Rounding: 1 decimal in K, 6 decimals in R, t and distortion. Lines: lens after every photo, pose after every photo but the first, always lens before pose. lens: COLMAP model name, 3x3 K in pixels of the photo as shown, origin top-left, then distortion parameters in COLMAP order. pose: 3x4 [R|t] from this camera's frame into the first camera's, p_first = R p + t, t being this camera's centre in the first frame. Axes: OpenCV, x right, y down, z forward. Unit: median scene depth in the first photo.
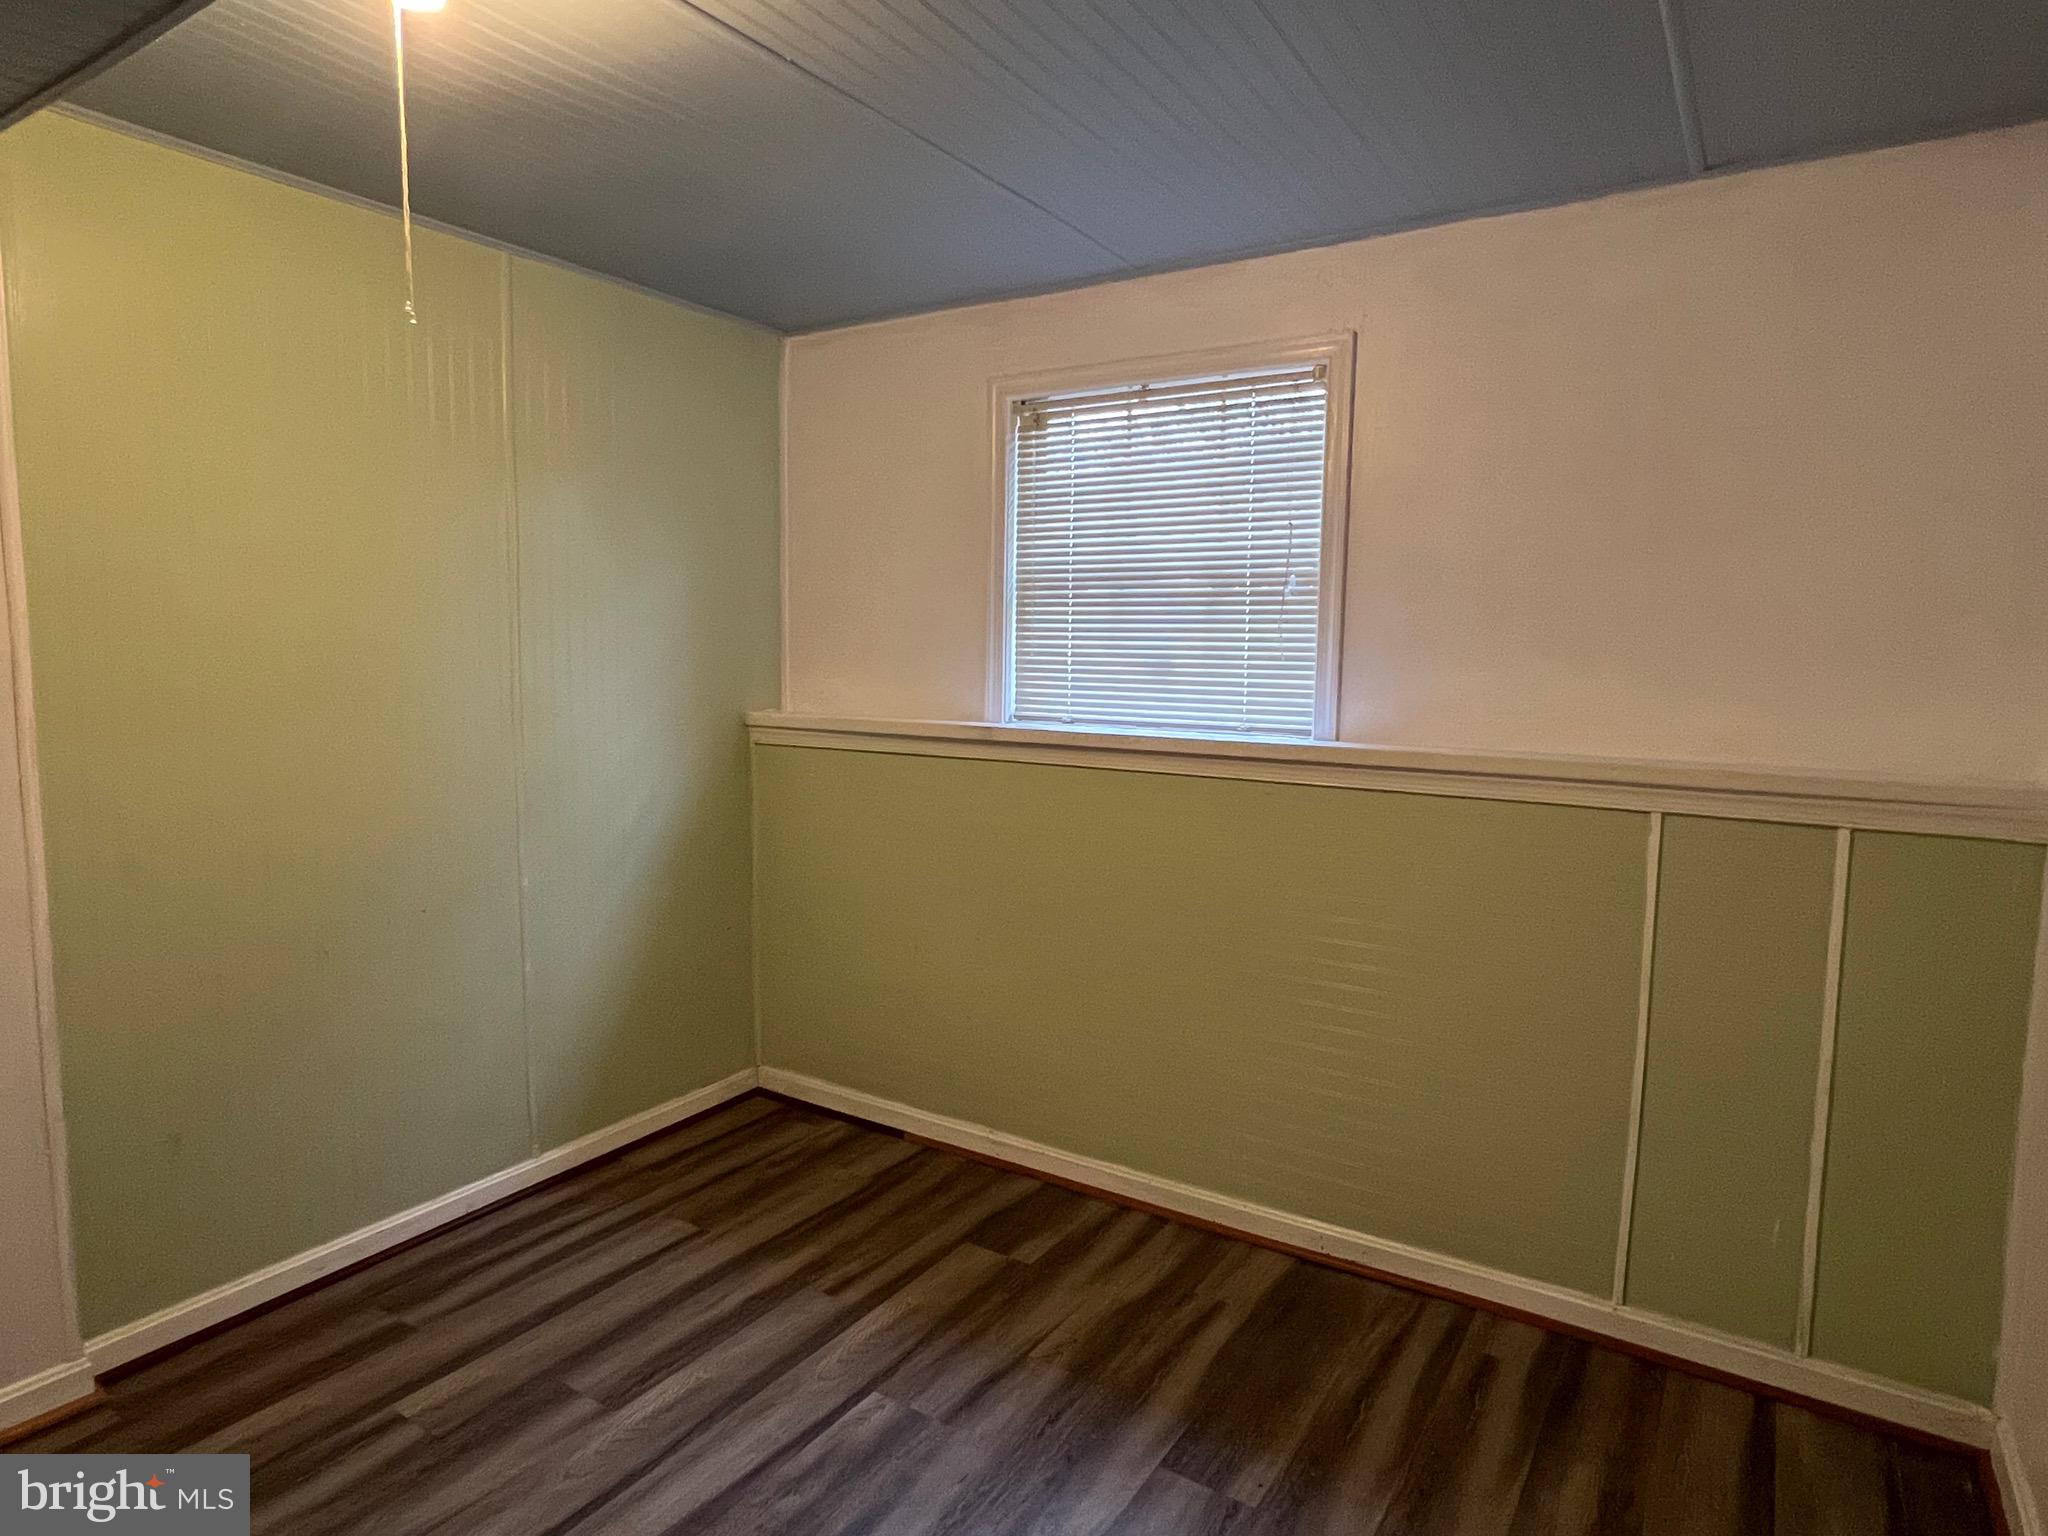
lens RADIAL K [[1179.0, 0, 1013.9], [0, 1179.0, 757.1], [0, 0, 1]] dist [-0.003010, 0.003425]
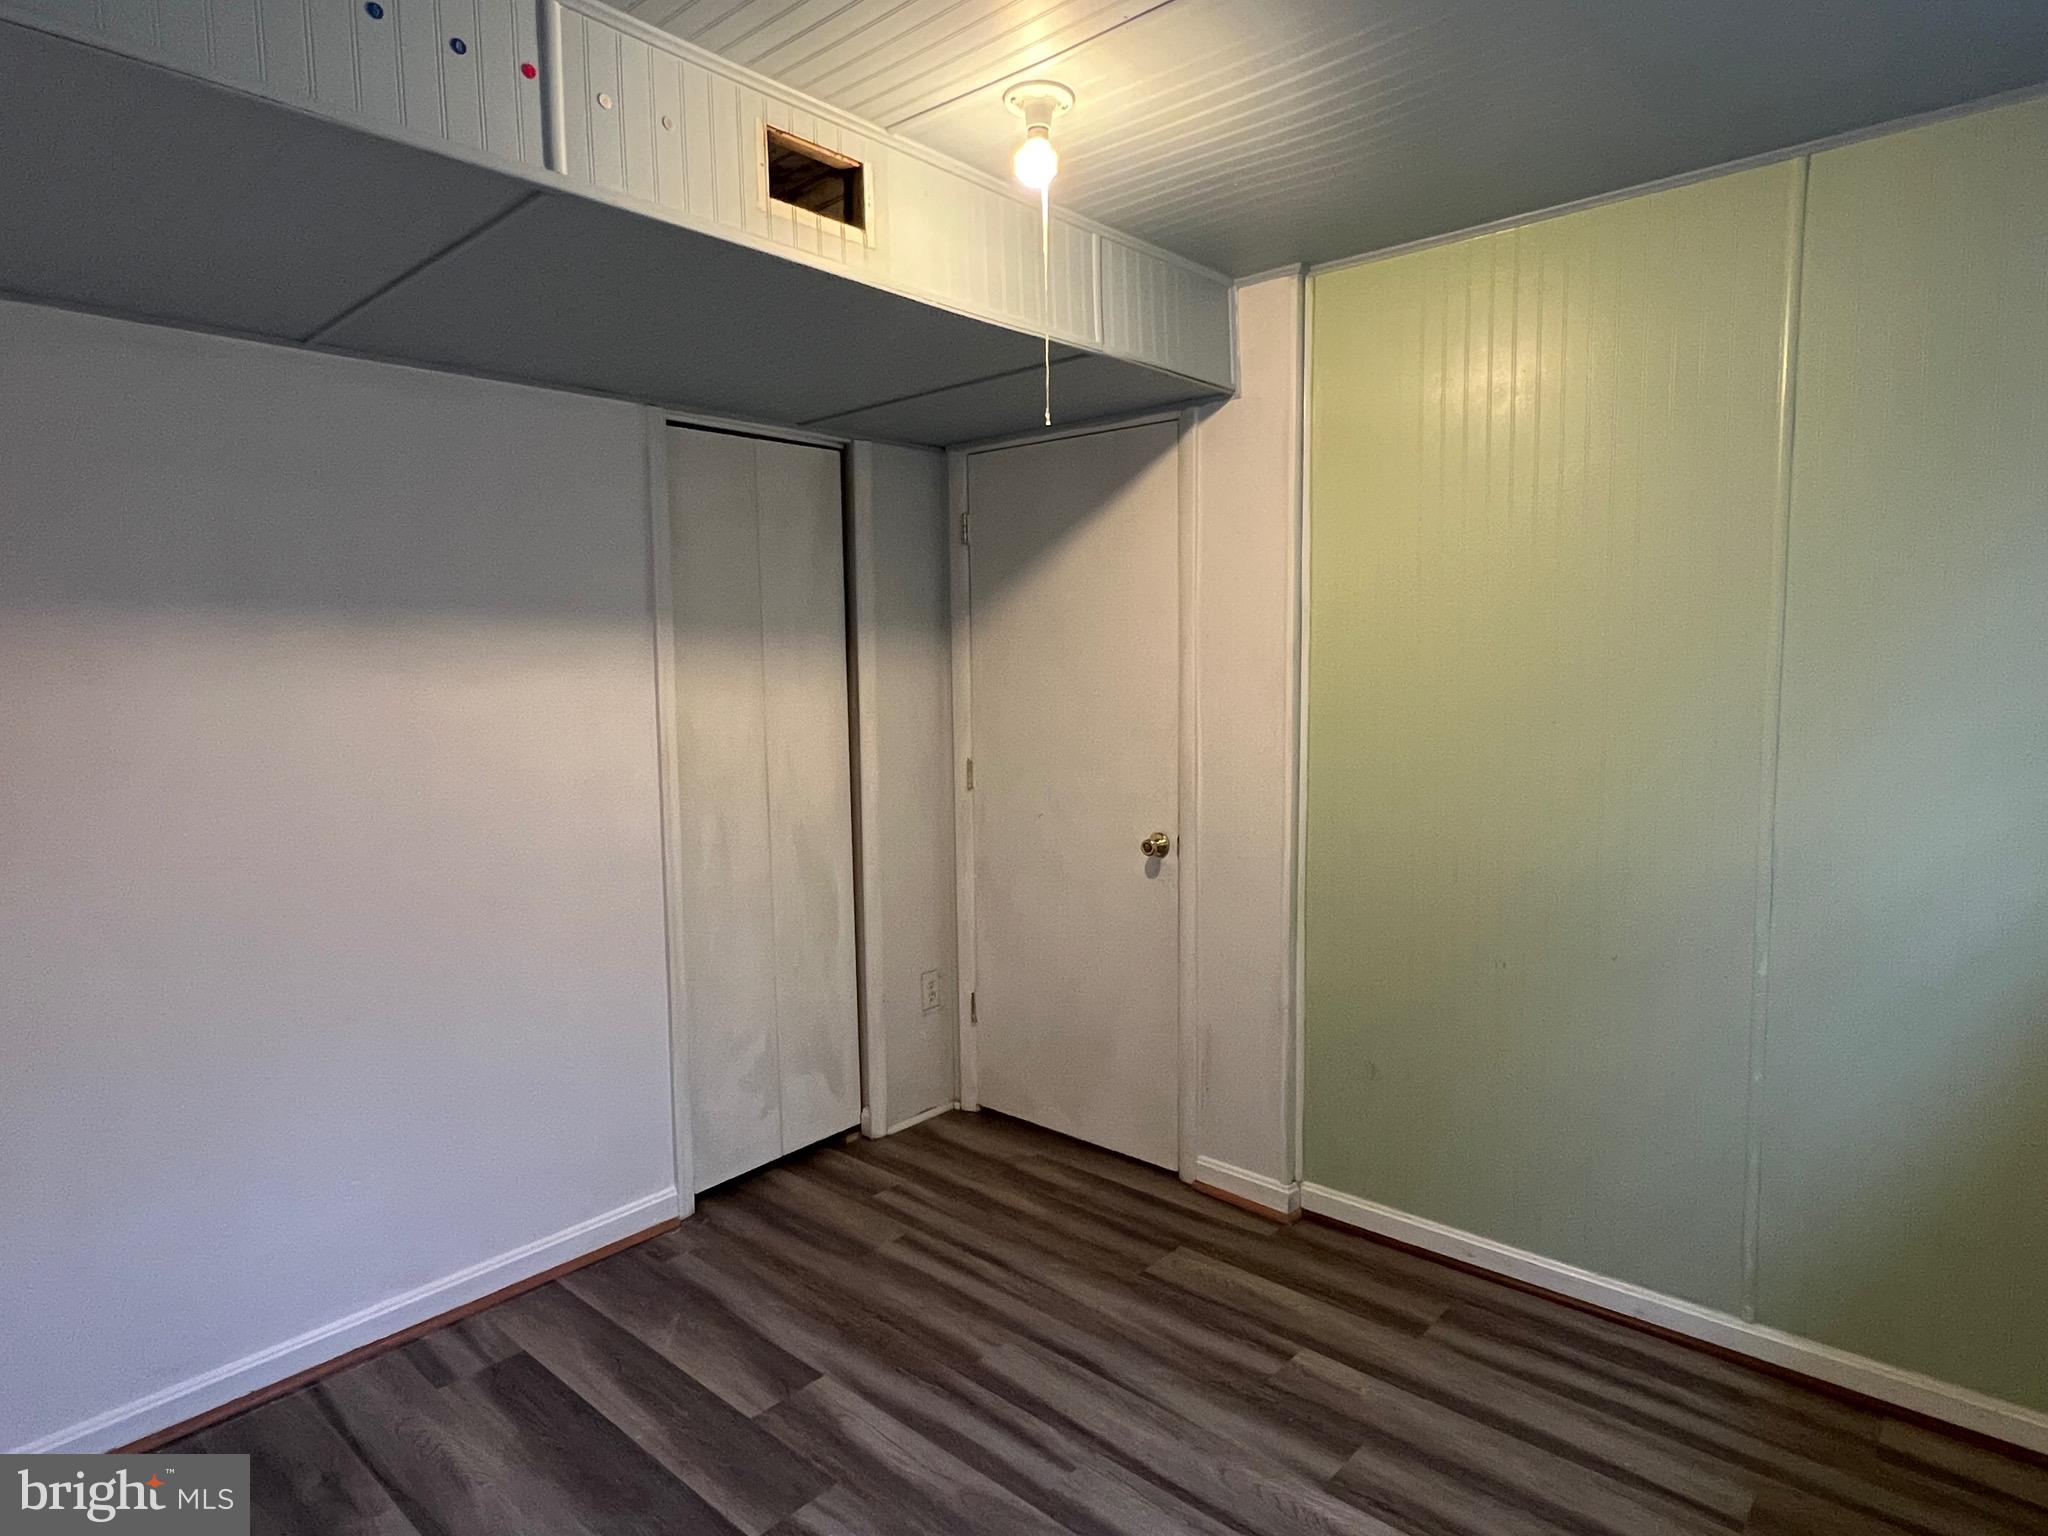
lens RADIAL K [[1179.0, 0, 1012.9], [0, 1179.0, 767.6], [0, 0, 1]] dist [-0.003010, 0.003425]
pose [[-0.153418, 0.085437, -0.984461, 0.509832], [-0.091898, 0.990704, 0.100300, -0.071209], [0.983879, 0.105858, -0.144141, 0.754942]]
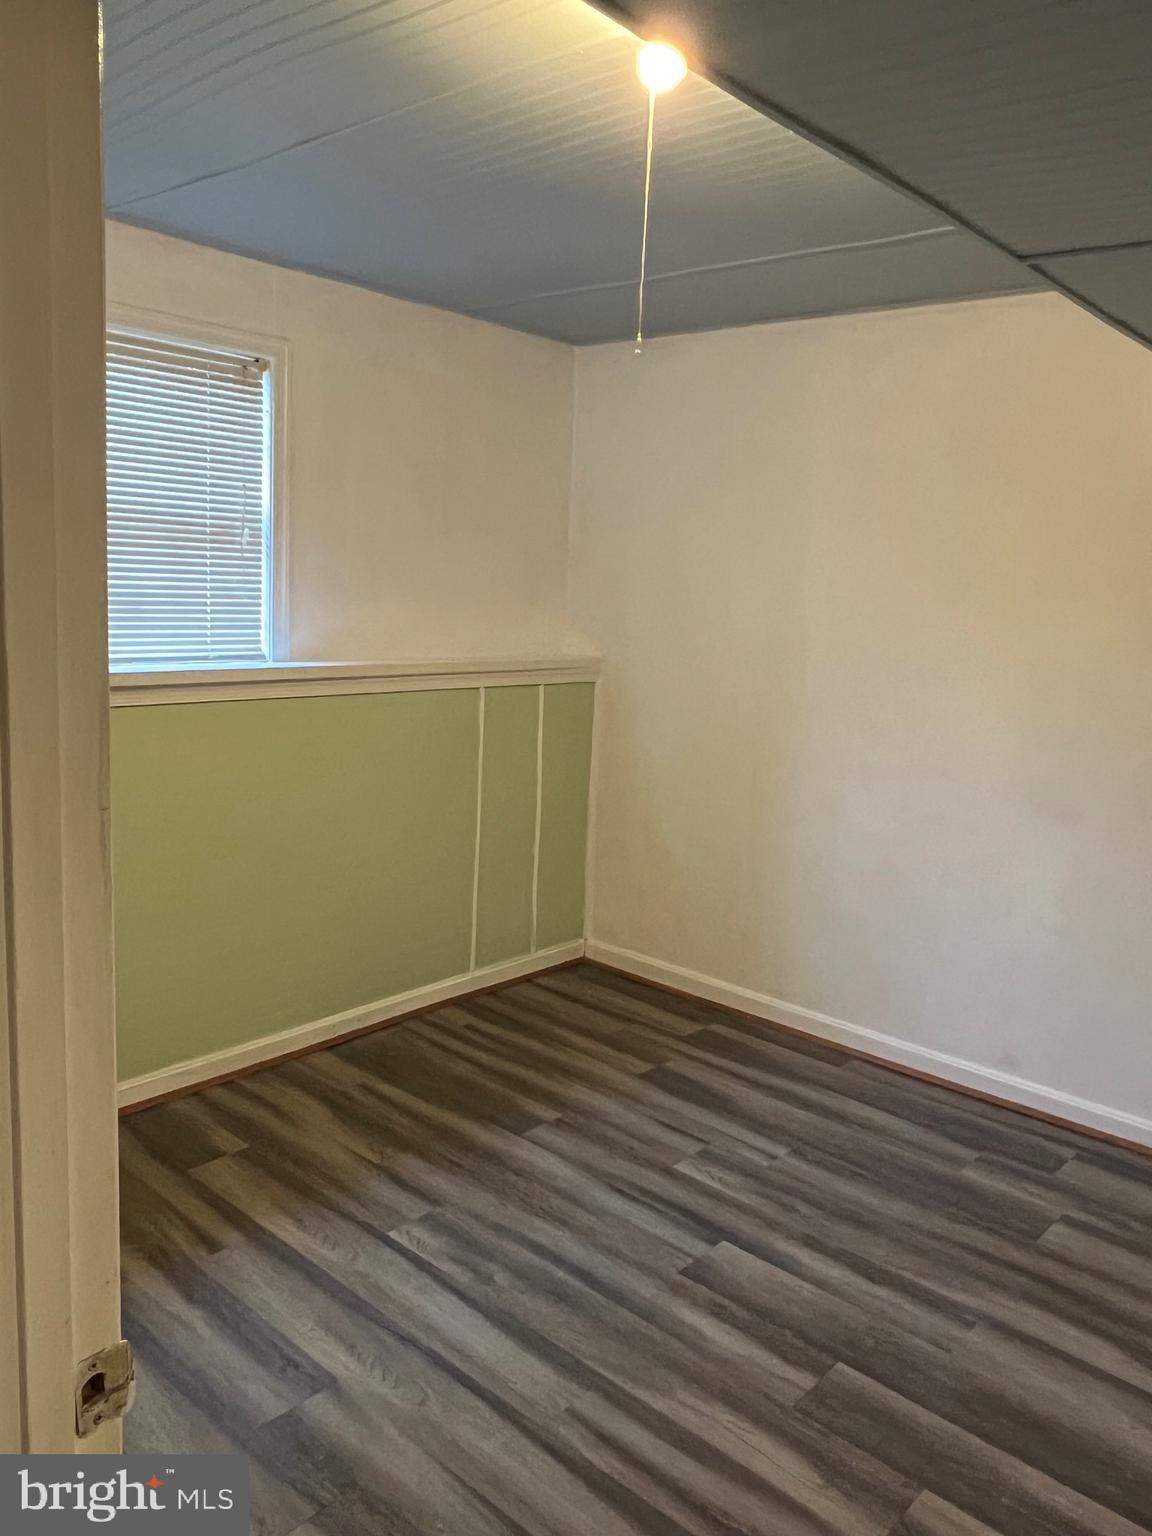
lens RADIAL K [[1134.4, 0, 573.2], [0, 1134.4, 775.0], [0, 0, 1]] dist [-0.005512, 0.001542]
pose [[0.152005, -0.169635, 0.973714, -1.047096], [0.057935, 0.984997, 0.162556, -0.086876], [-0.986680, 0.031703, 0.159552, 0.573201]]
